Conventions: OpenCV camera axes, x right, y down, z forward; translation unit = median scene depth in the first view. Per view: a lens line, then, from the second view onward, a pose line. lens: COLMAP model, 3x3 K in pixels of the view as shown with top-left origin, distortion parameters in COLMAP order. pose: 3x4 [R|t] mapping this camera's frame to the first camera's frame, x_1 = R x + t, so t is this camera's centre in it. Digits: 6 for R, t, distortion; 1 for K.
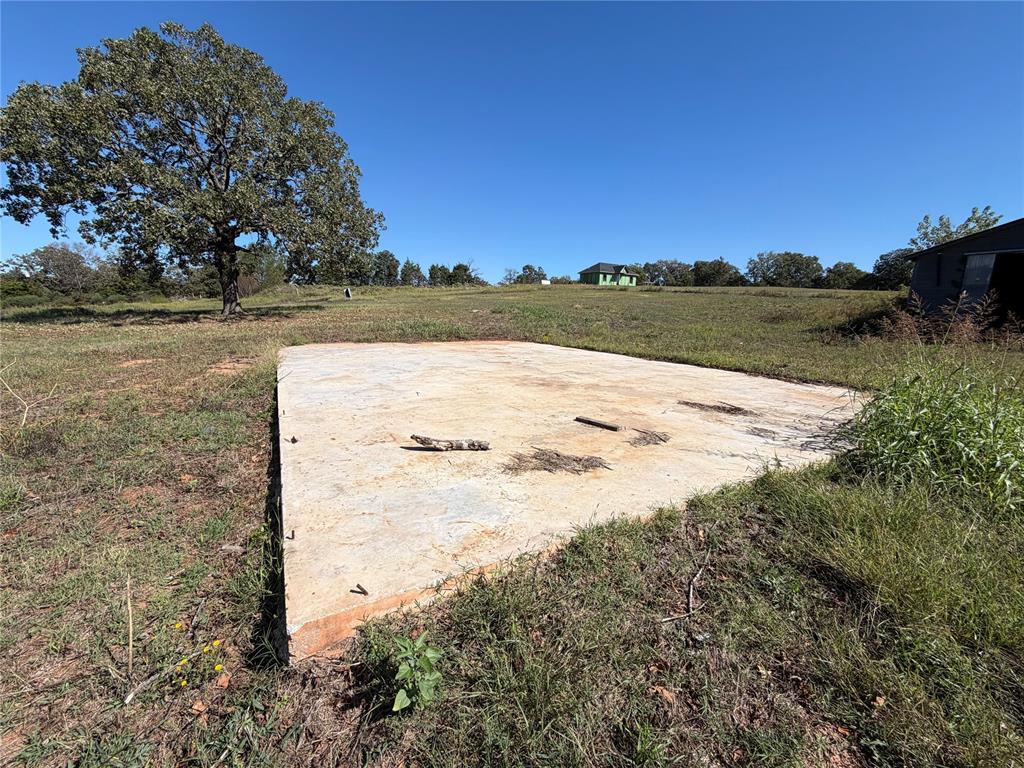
lens RADIAL K [[409.4, 0, 511.0], [0, 409.4, 383.9], [0, 0, 1]] dist [0.001306, -0.000120]
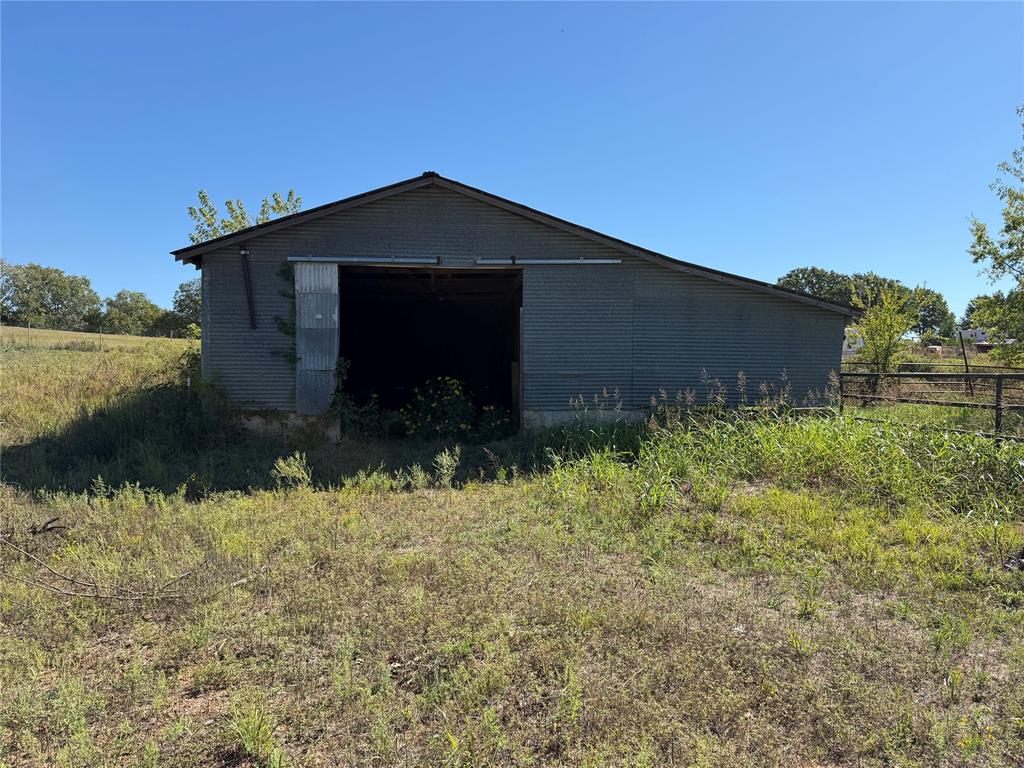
lens RADIAL K [[694.8, 0, 509.8], [0, 694.8, 359.9], [0, 0, 1]] dist [0.002175, -0.001719]
pose [[0.412874, -0.006237, 0.910767, 0.121282], [0.177123, 0.981435, -0.073573, -0.026361], [-0.893400, 0.191694, 0.406313, 0.116575]]
